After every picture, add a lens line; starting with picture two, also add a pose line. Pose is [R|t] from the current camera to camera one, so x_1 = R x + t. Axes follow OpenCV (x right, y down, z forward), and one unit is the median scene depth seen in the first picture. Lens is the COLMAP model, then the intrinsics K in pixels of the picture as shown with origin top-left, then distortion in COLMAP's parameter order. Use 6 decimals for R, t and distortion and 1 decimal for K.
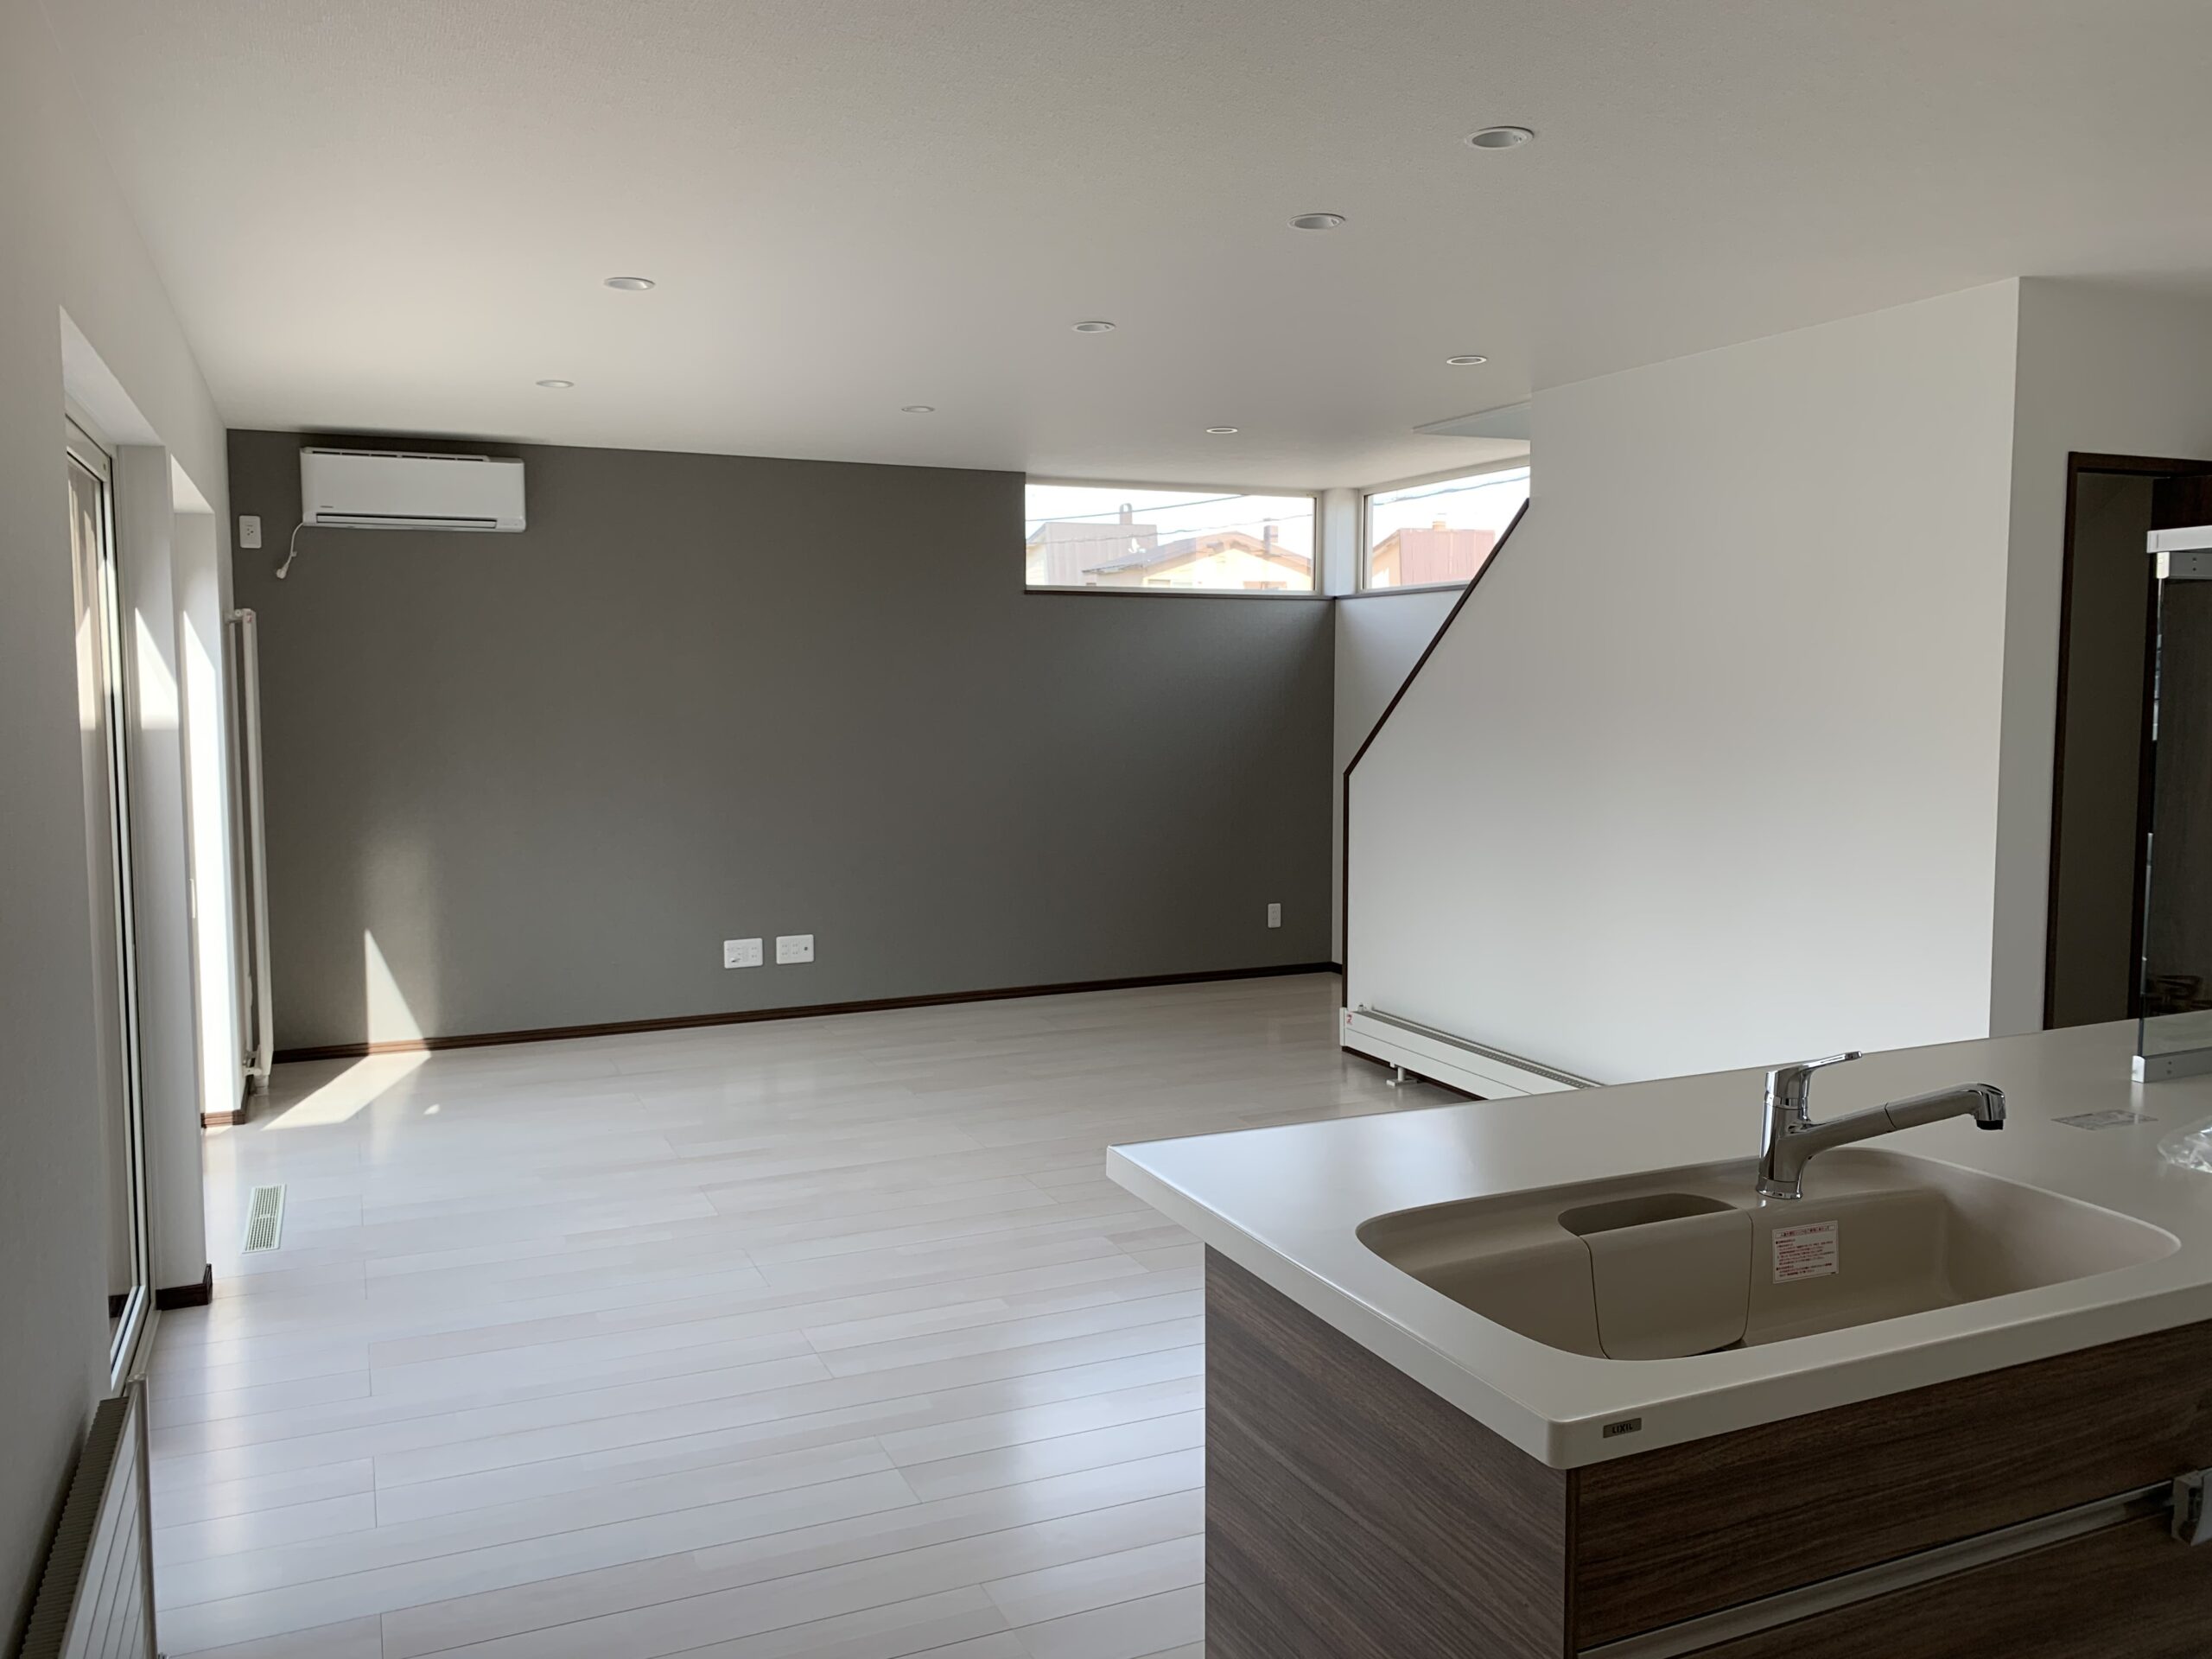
lens RADIAL K [[1689.3, 0, 1052.3], [0, 1689.3, 763.7], [0, 0, 1]] dist [0.047471, -0.057618]
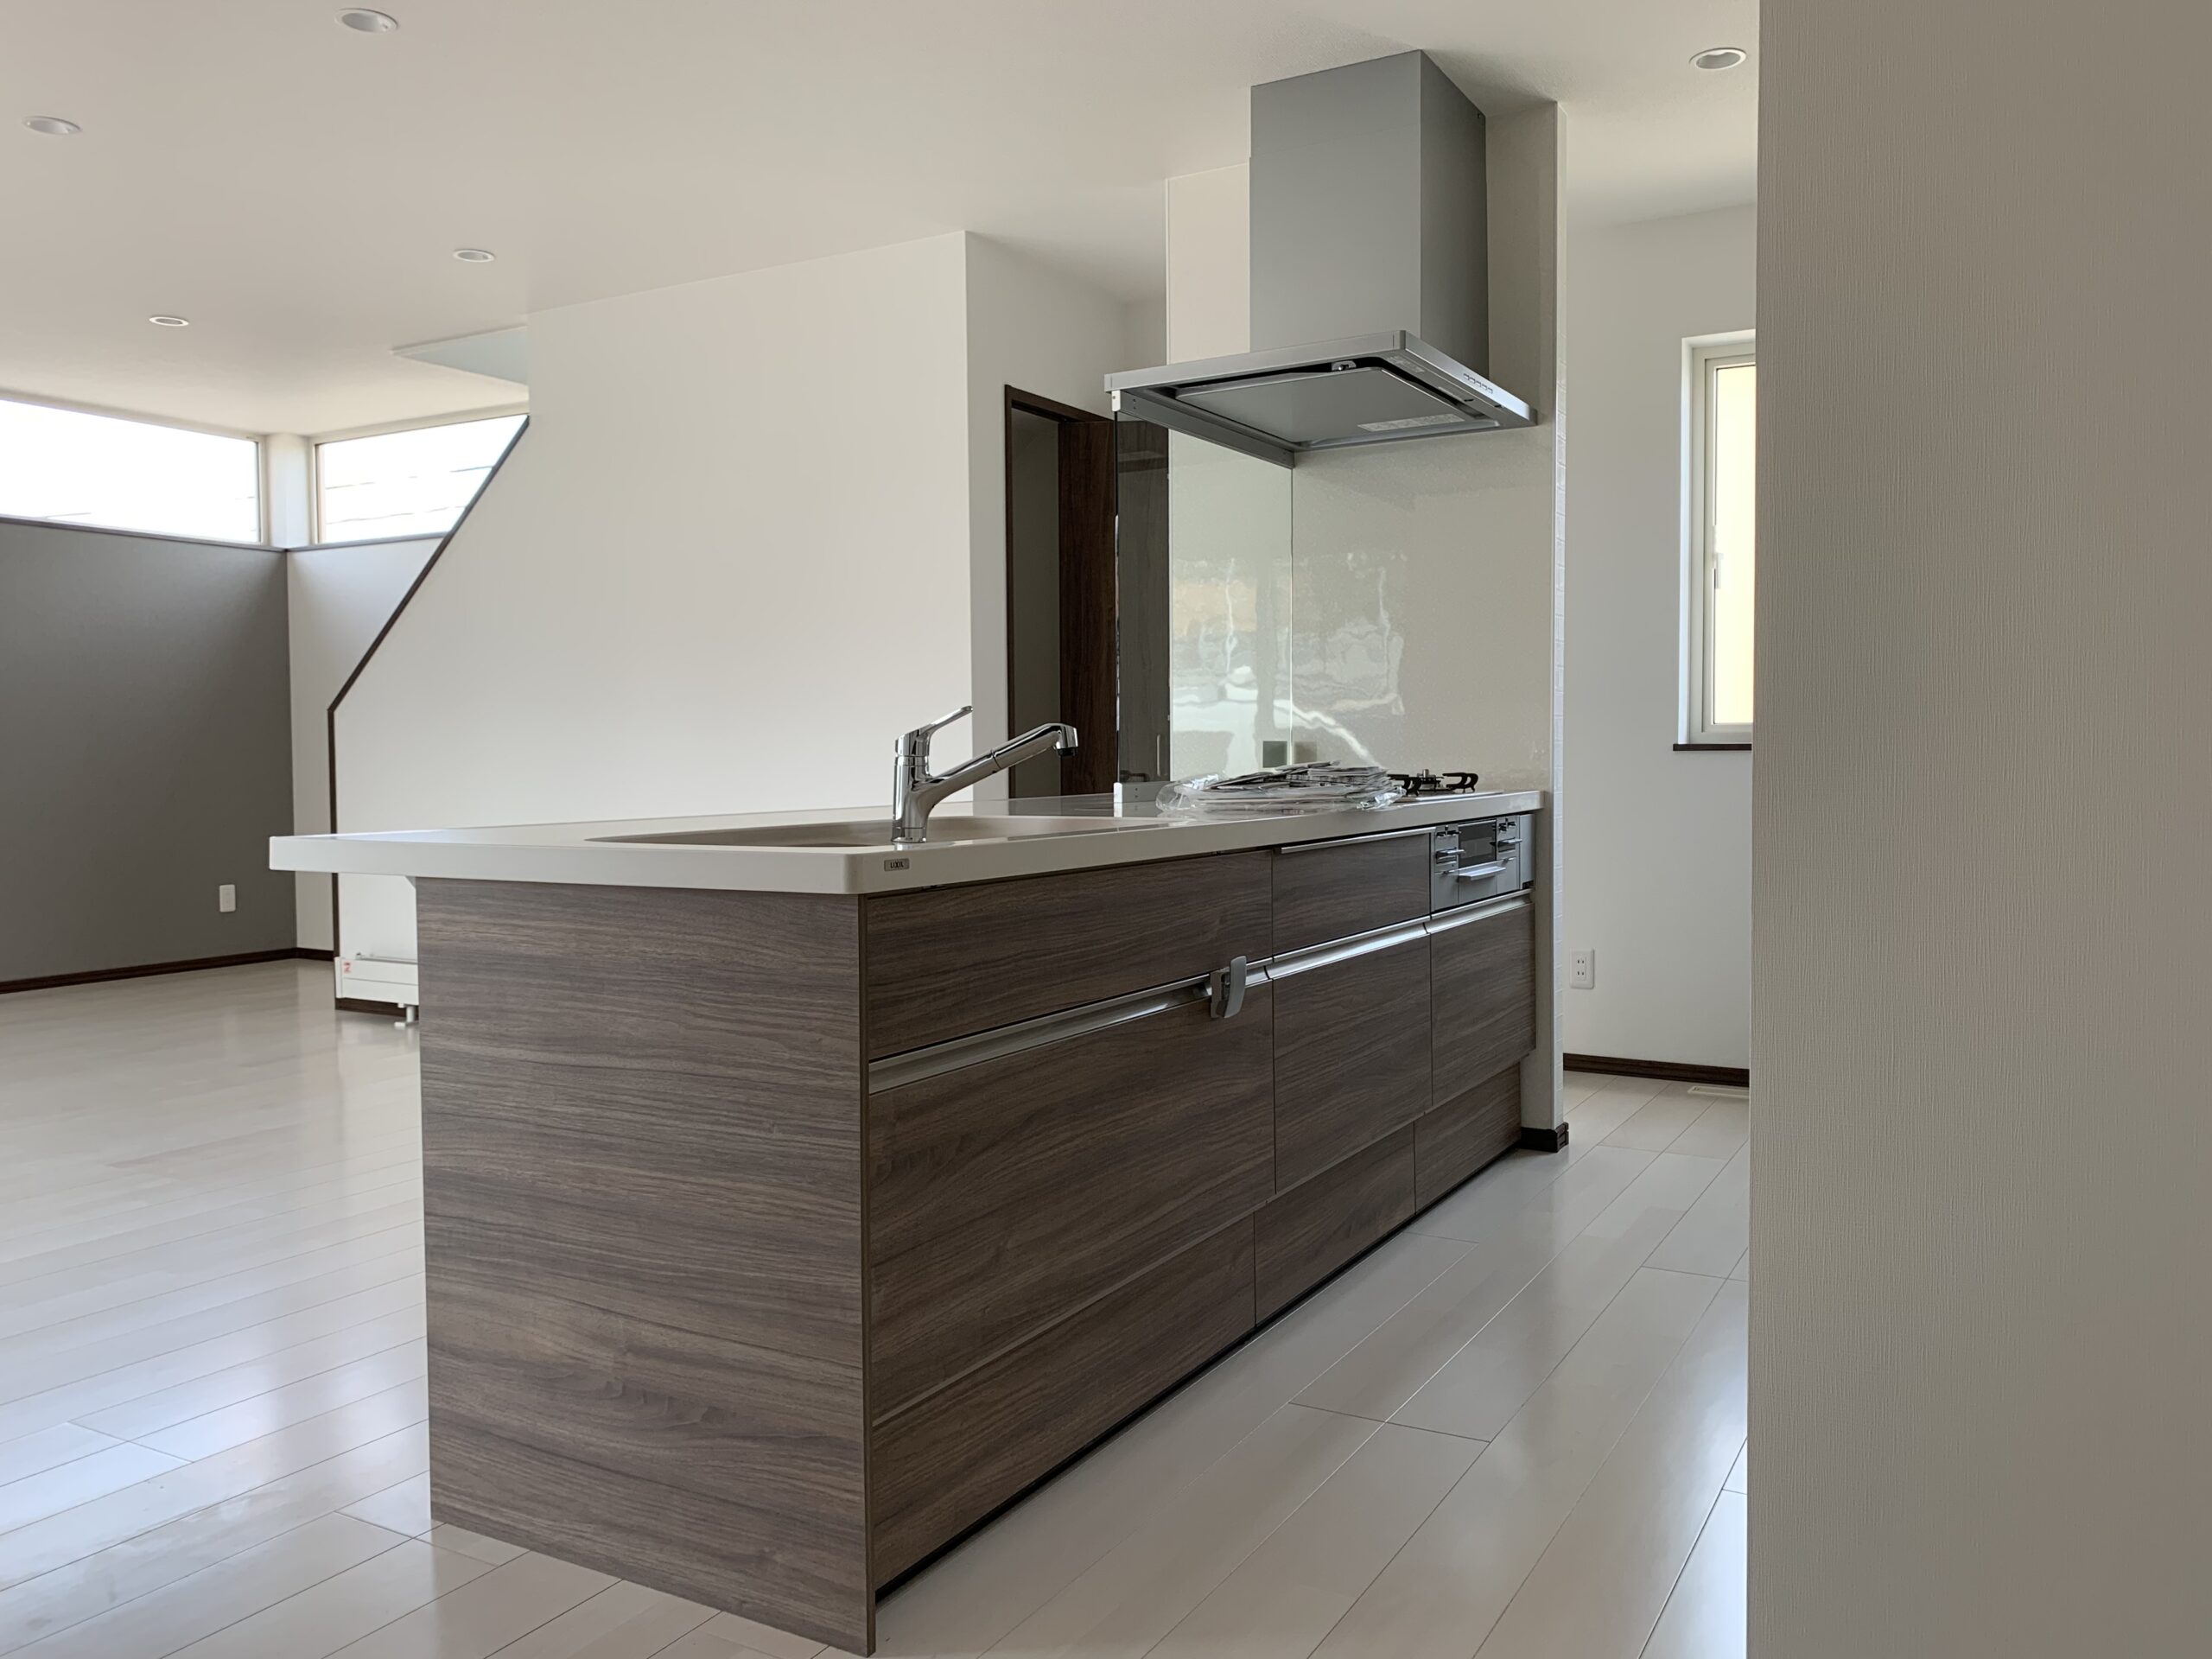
lens RADIAL K [[1703.6, 0, 1110.9], [0, 1703.6, 820.2], [0, 0, 1]] dist [0.009473, -0.000034]
pose [[0.793687, -0.029490, 0.607612, -0.195029], [0.036194, 0.999344, 0.001225, 0.274501], [-0.607249, 0.021019, 0.794233, -0.013793]]
